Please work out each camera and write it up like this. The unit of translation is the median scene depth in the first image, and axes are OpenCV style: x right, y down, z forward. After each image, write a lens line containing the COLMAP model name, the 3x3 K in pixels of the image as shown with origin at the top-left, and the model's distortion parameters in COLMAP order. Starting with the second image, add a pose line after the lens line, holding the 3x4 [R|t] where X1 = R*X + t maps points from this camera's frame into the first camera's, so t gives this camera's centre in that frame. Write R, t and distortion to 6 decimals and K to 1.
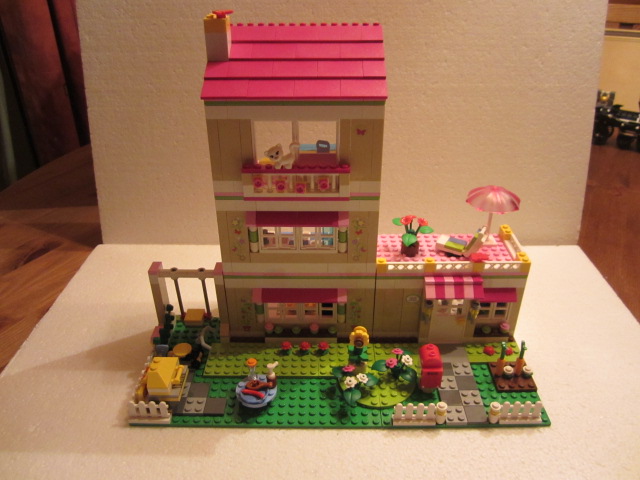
lens RADIAL K [[518.0, 0, 320.0], [0, 518.0, 240.0], [0, 0, 1]] dist [-0.054915, 0.019952]
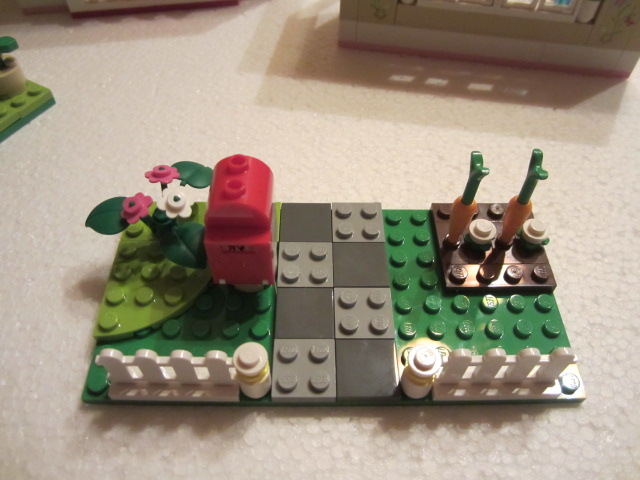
lens RADIAL K [[518.0, 0, 320.0], [0, 518.0, 240.0], [0, 0, 1]] dist [-0.054915, 0.019952]
pose [[0.999406, 0.010346, 0.032887, 0.250482], [-0.021607, 0.931291, 0.363634, 0.135355], [-0.026866, -0.364128, 0.930961, 0.688890]]
